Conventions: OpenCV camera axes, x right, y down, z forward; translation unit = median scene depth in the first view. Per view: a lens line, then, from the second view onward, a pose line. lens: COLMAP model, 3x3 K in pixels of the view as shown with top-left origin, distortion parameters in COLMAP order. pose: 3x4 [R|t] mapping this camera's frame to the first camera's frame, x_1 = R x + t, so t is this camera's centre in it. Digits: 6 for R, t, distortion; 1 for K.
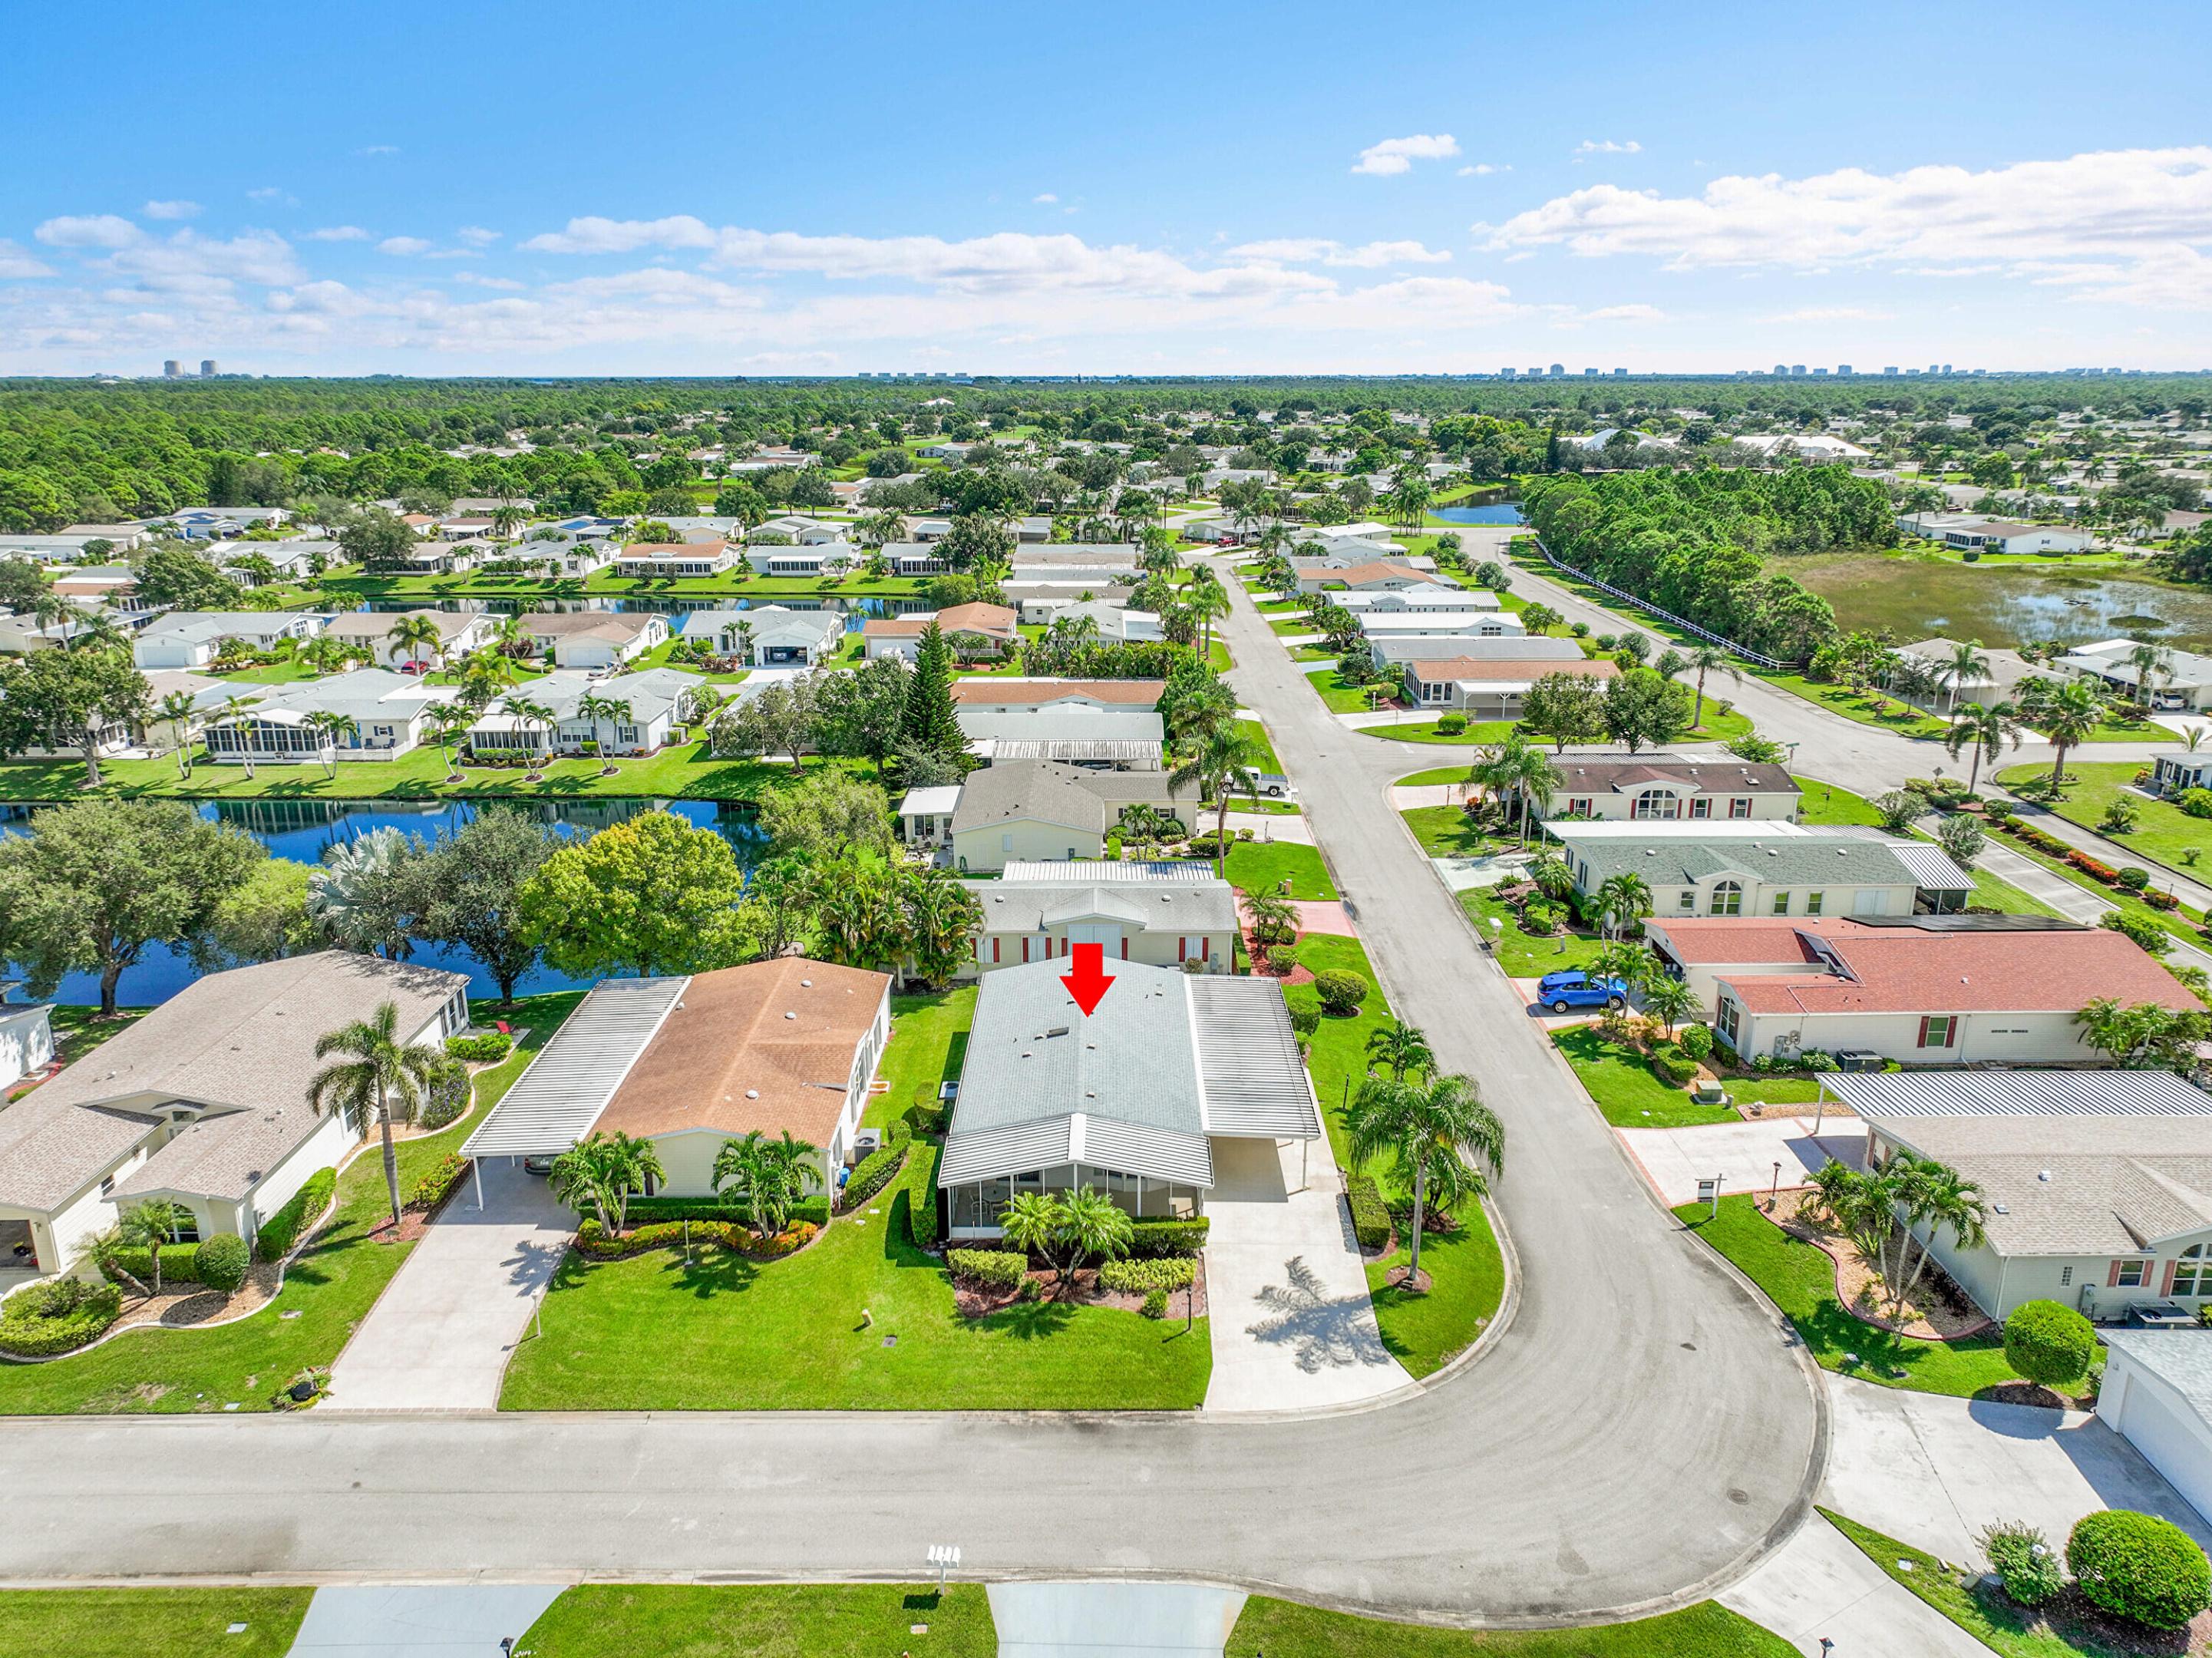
lens RADIAL K [[1554.7, 0, 1099.2], [0, 1554.7, 823.3], [0, 0, 1]] dist [-0.001127, 0.014064]
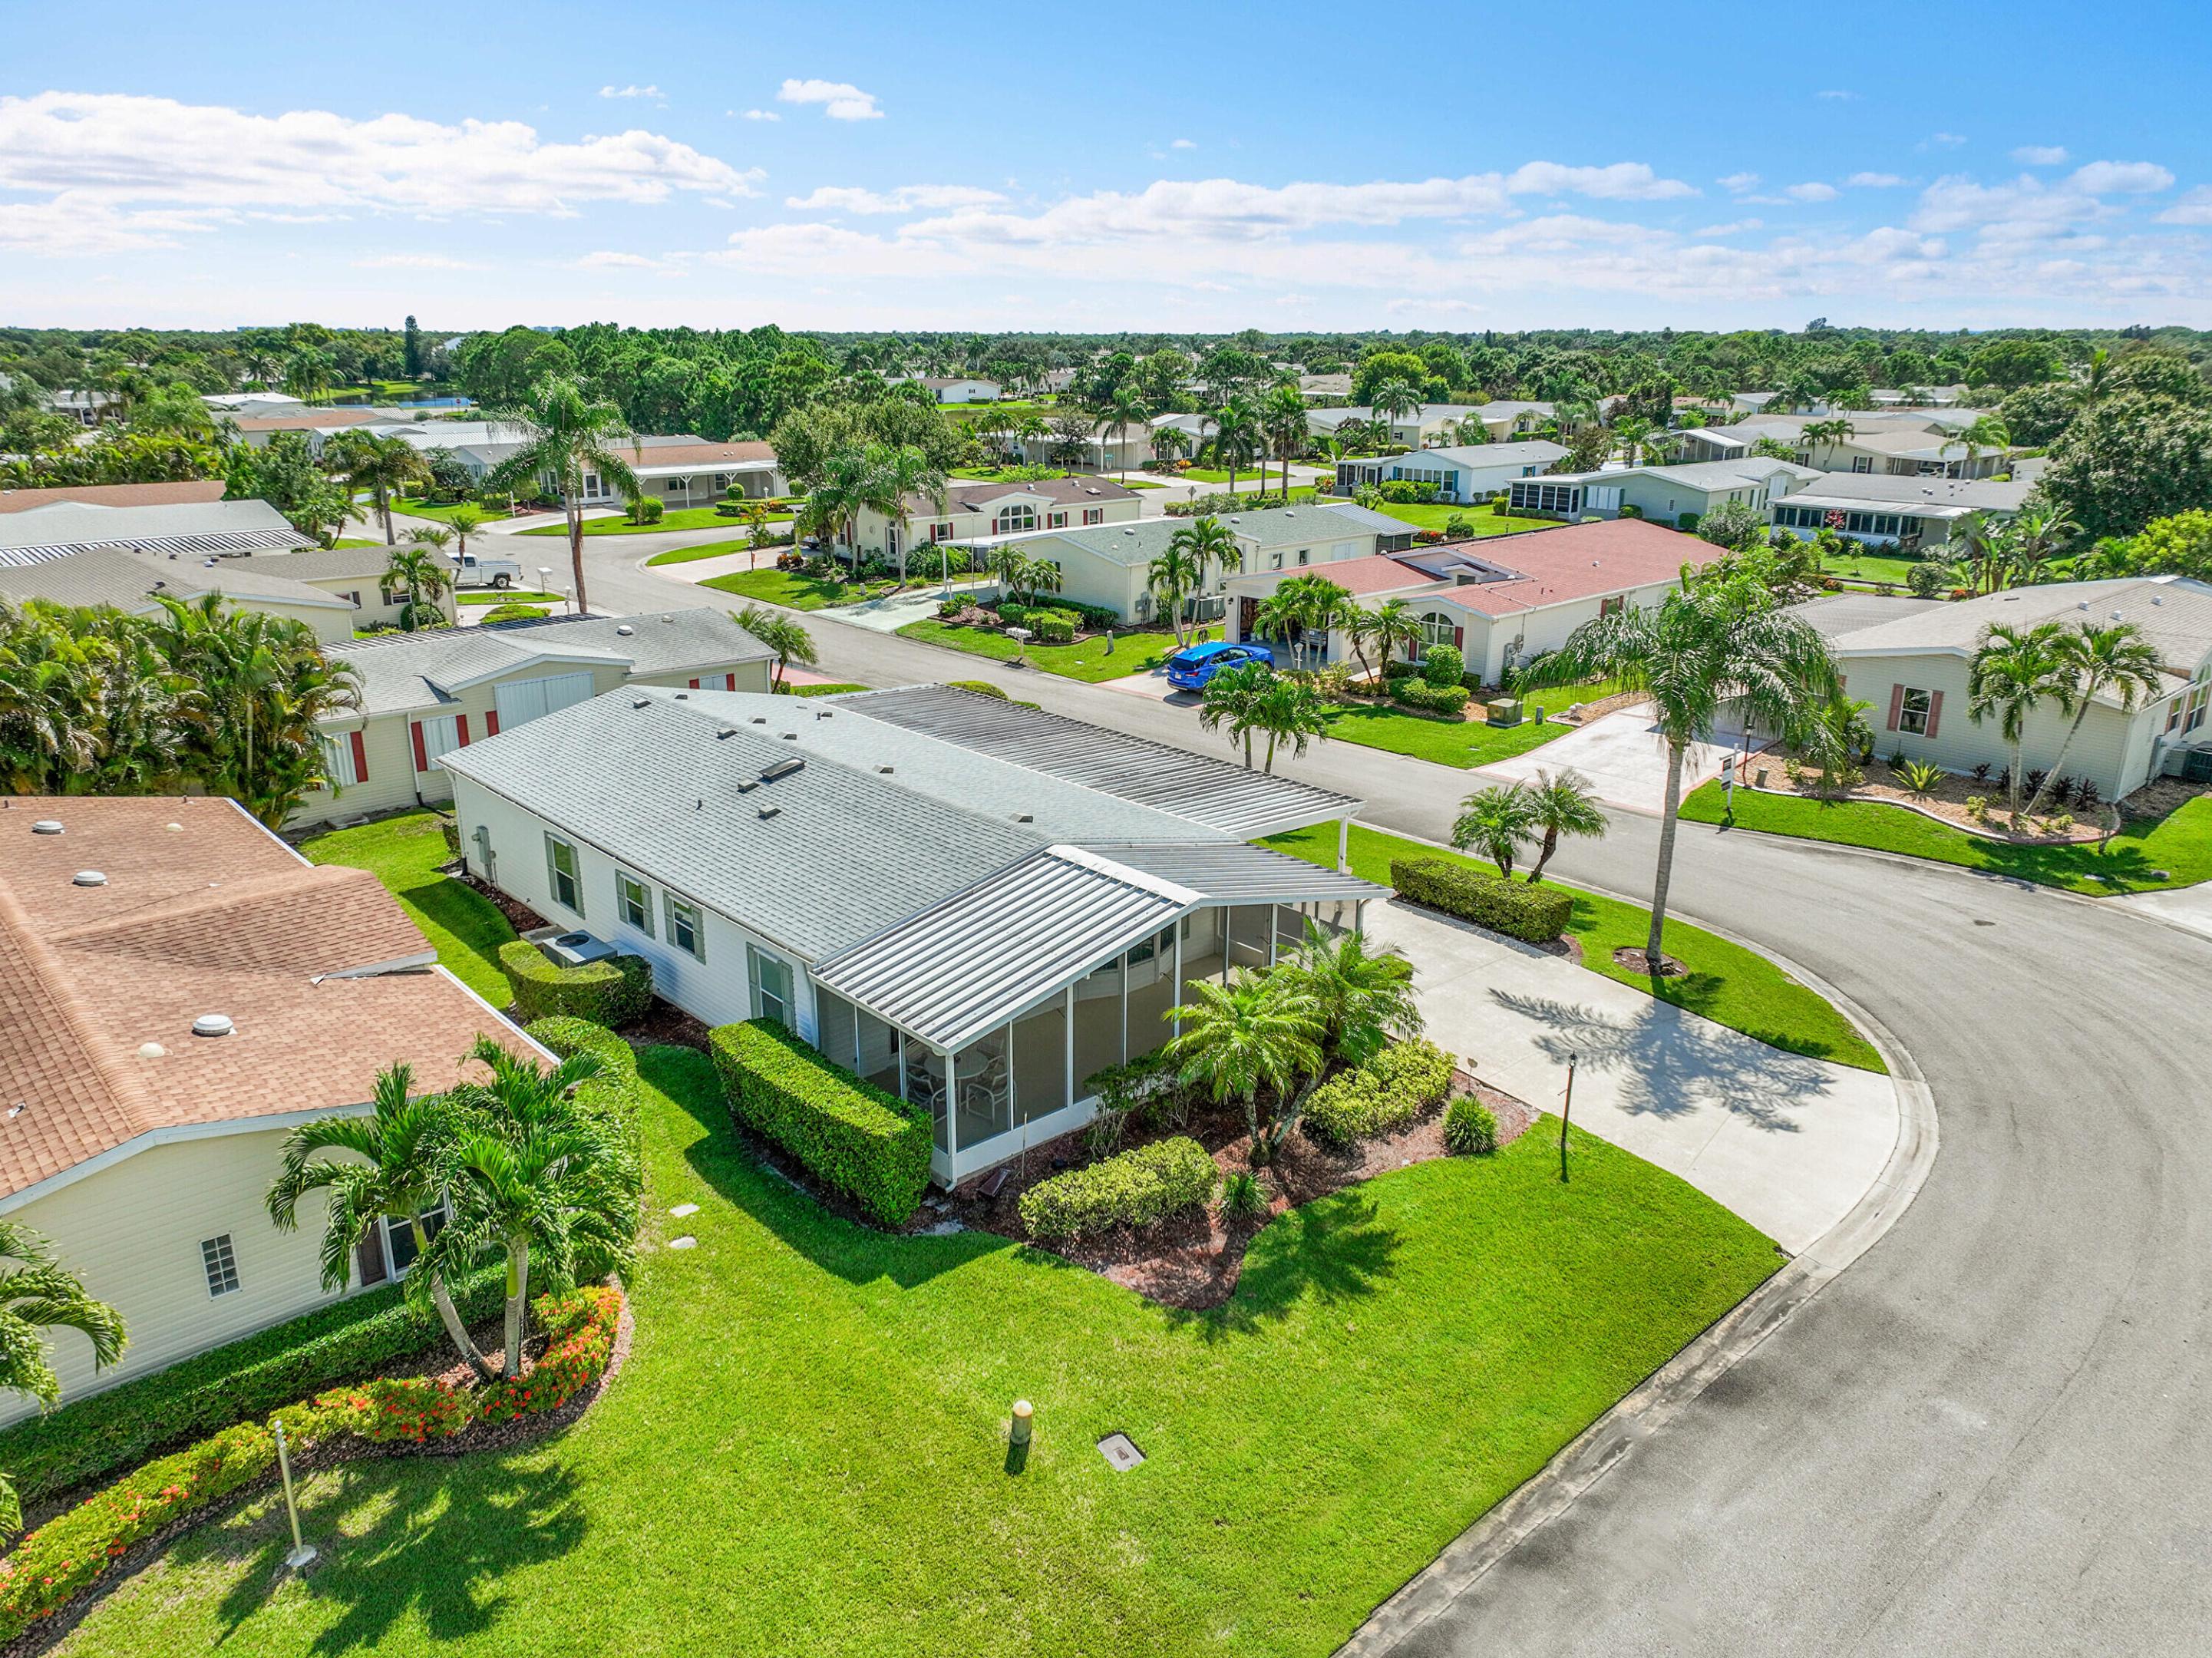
lens RADIAL K [[1554.7, 0, 1104.2], [0, 1554.7, 837.8], [0, 0, 1]] dist [-0.001127, 0.014064]
pose [[0.741641, -0.203640, 0.639139, -0.306915], [0.185650, 0.977900, 0.096152, 0.148717], [-0.644595, 0.047346, 0.763057, 0.665158]]
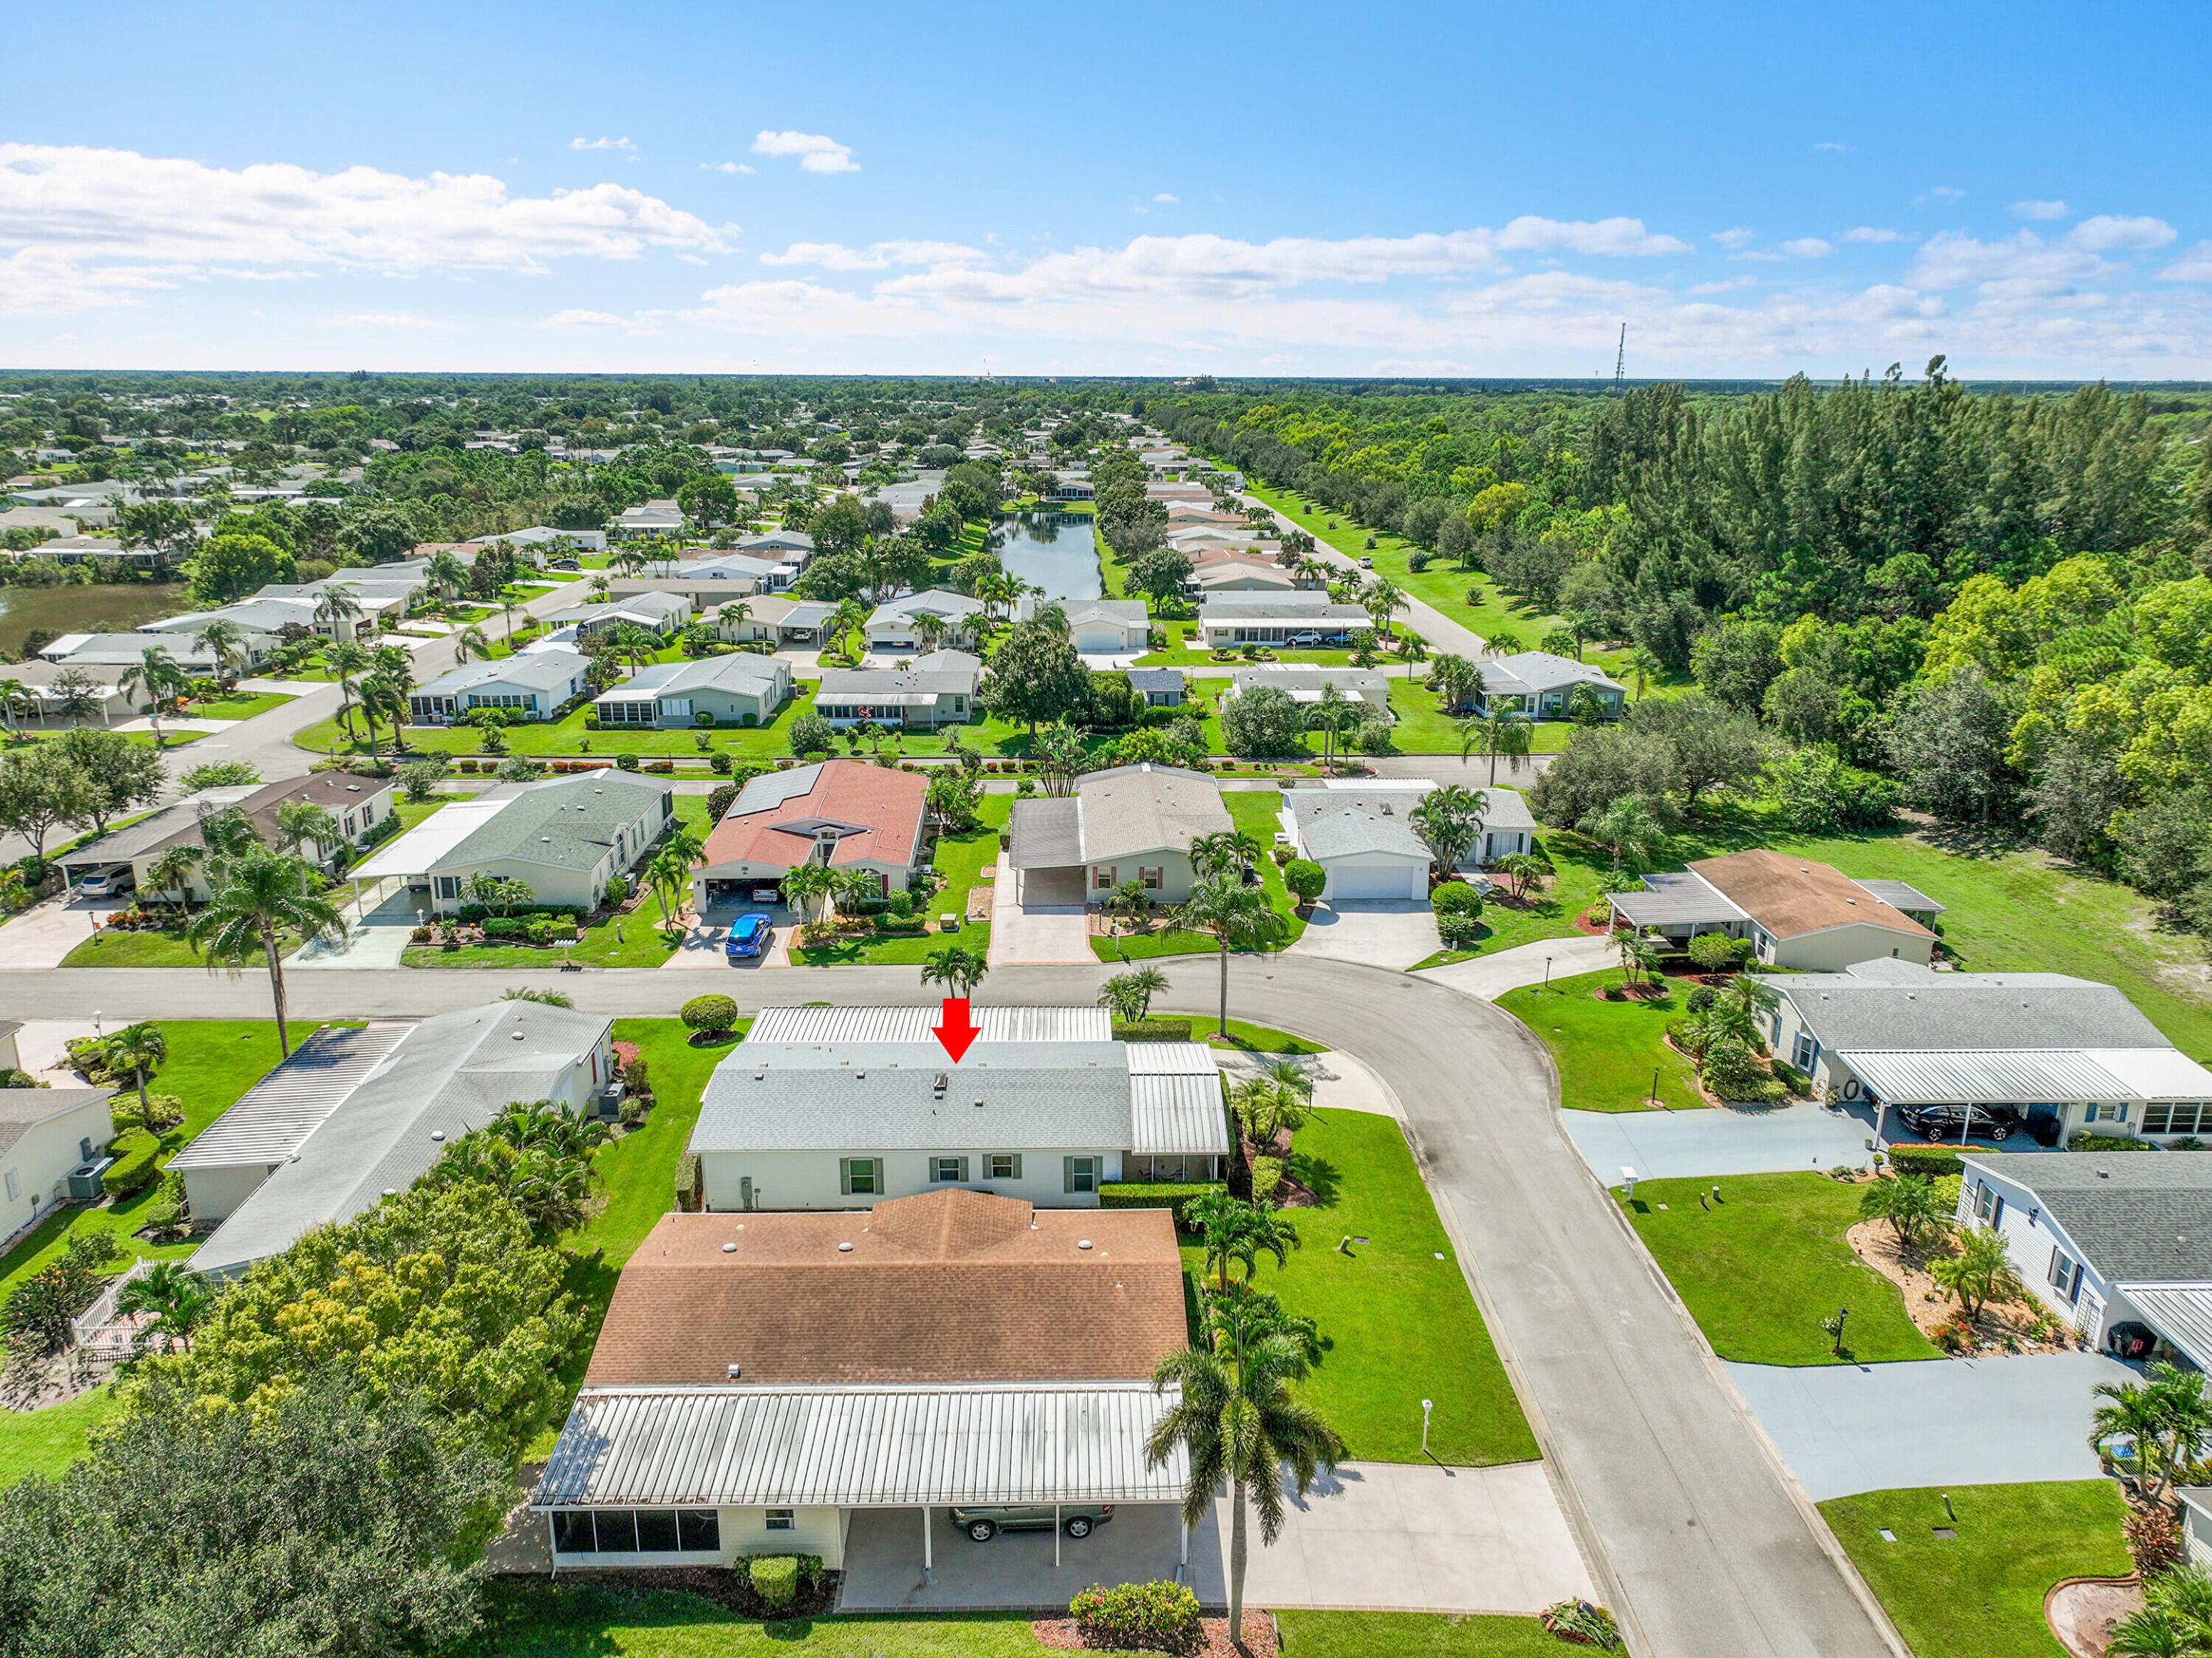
lens RADIAL K [[1554.7, 0, 1113.1], [0, 1554.7, 838.3], [0, 0, 1]] dist [-0.001127, 0.014064]
pose [[-0.033764, -0.285648, 0.957740, -1.022528], [0.274167, 0.918876, 0.283723, -0.272812], [-0.961089, 0.272161, 0.047290, 0.953528]]
